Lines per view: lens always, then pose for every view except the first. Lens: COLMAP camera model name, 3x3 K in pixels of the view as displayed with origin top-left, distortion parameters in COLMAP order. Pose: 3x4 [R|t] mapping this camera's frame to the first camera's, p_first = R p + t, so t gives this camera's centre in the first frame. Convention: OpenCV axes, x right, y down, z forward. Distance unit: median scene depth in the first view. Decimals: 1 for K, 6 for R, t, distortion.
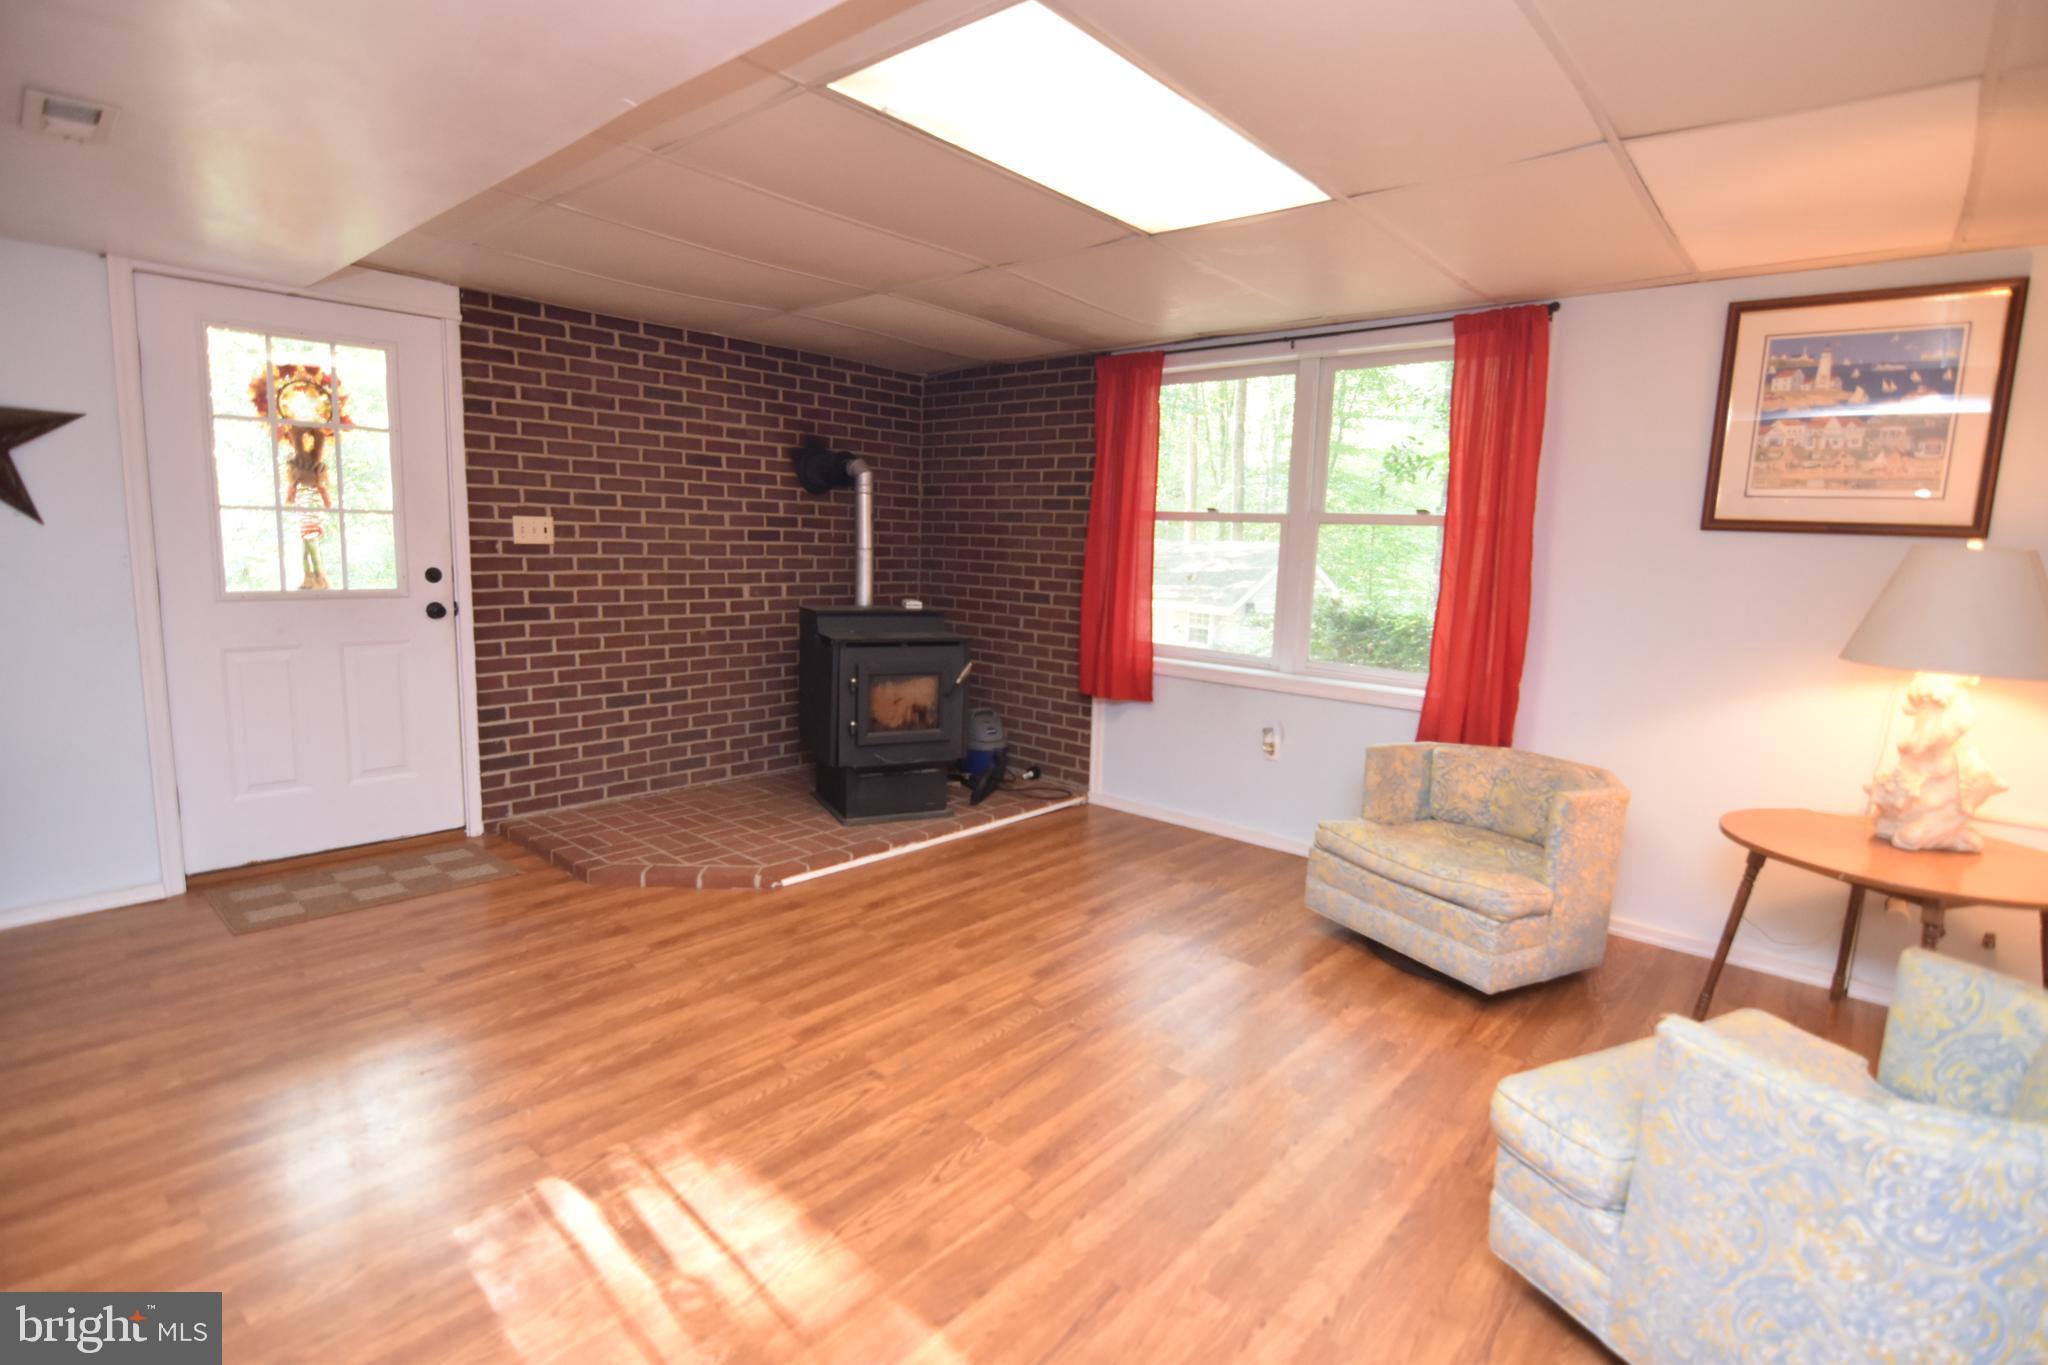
lens RADIAL K [[991.0, 0, 1032.5], [0, 991.0, 678.1], [0, 0, 1]] dist [-0.006998, -0.009189]
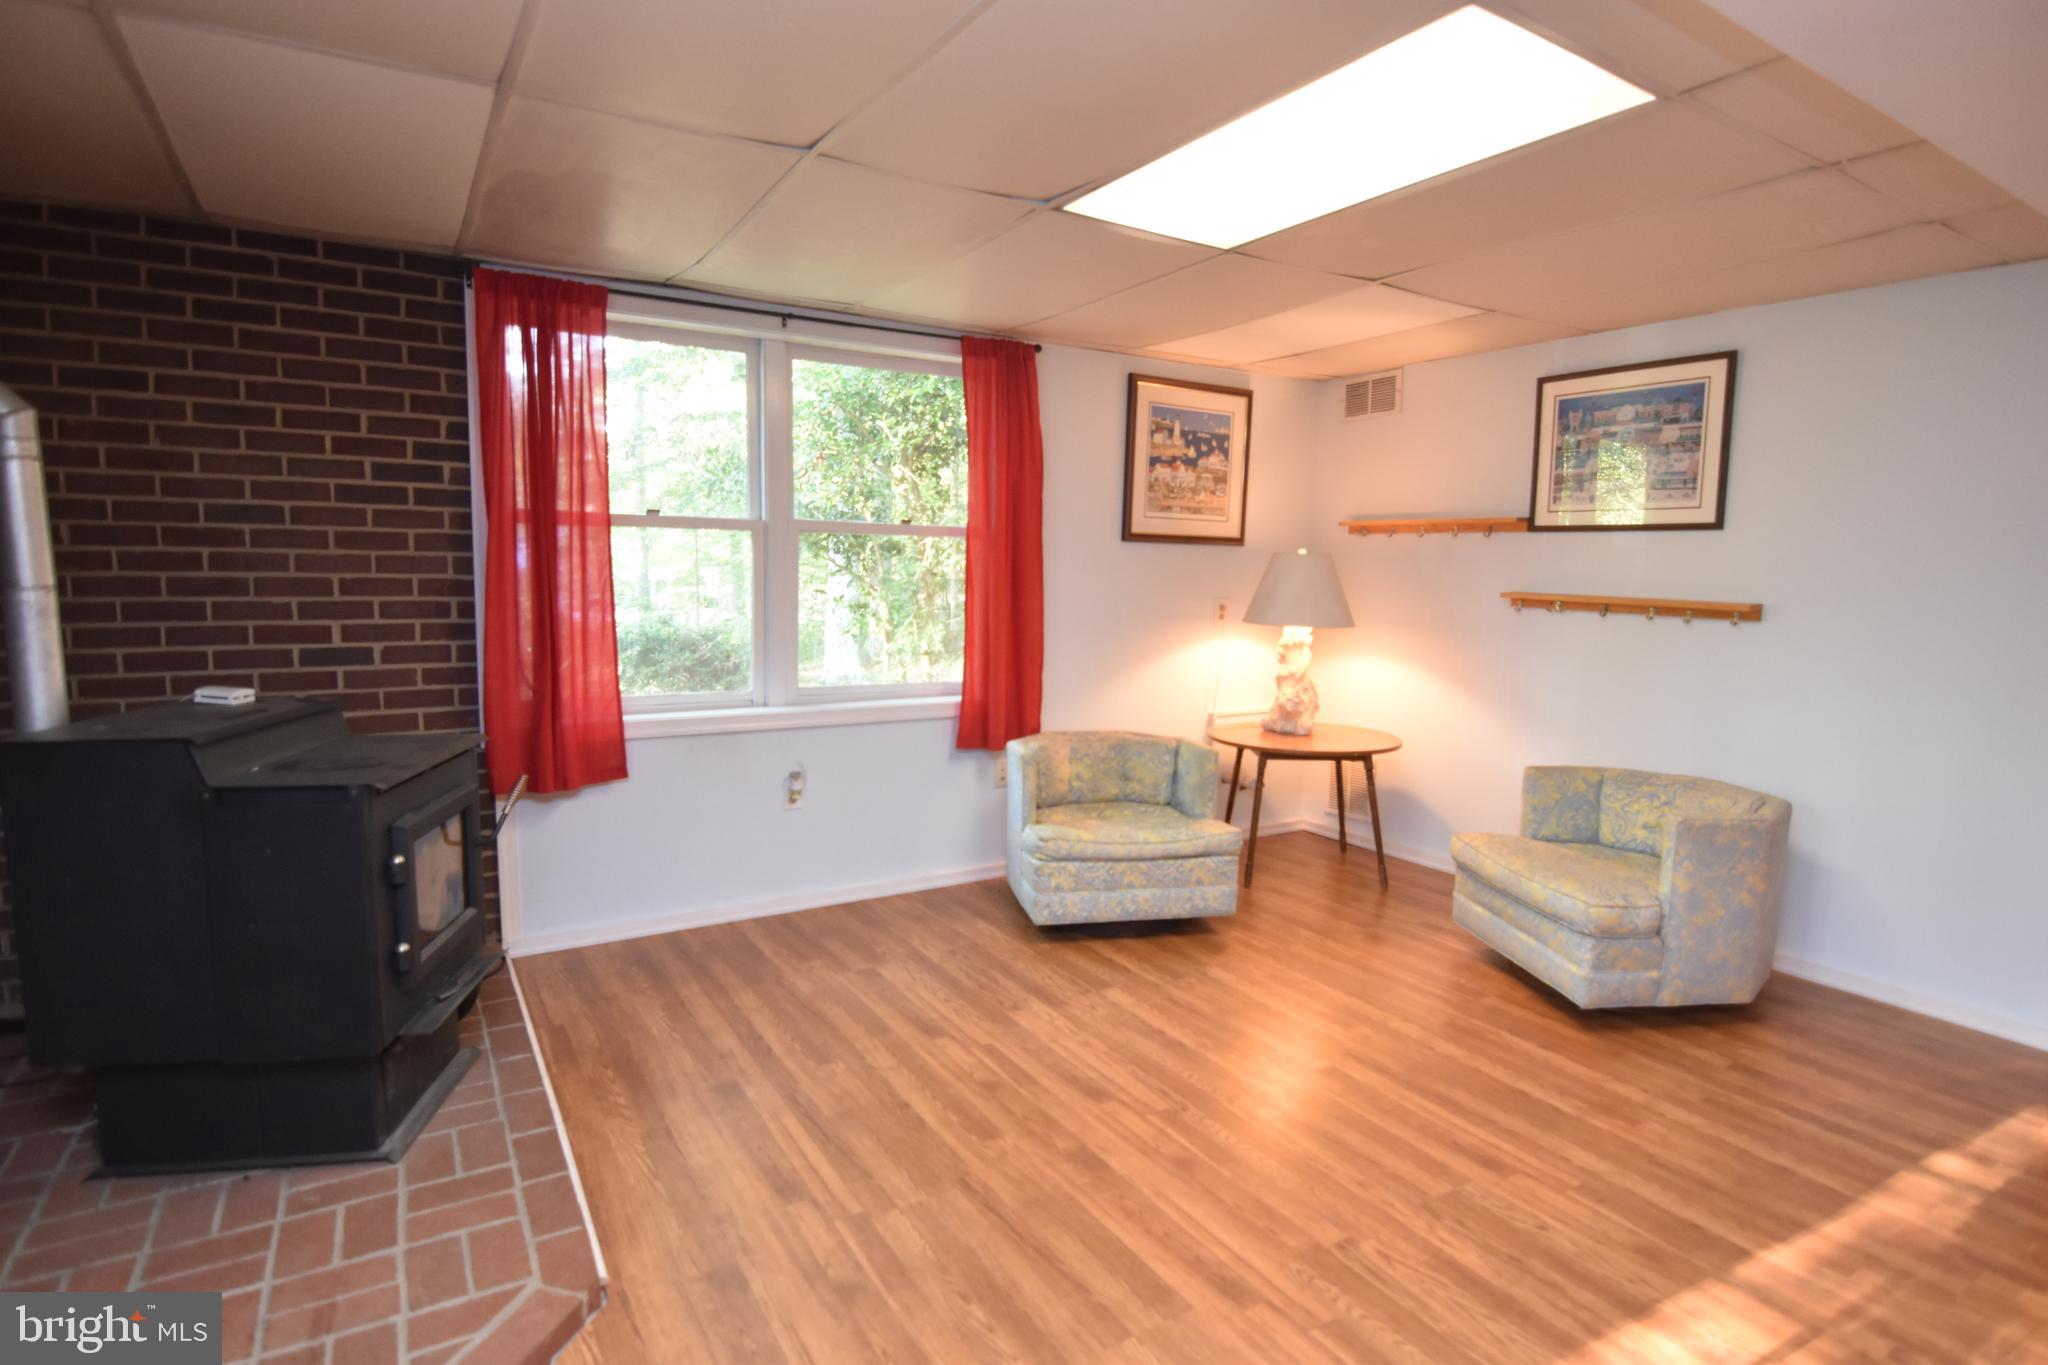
lens RADIAL K [[1048.6, 0, 1032.5], [0, 1048.6, 678.6], [0, 0, 1]] dist [-0.014301, -0.002488]
pose [[0.294132, -0.135903, 0.946053, -0.626987], [0.125823, 0.986730, 0.102628, -0.110798], [-0.947447, 0.088849, 0.307329, 0.605573]]
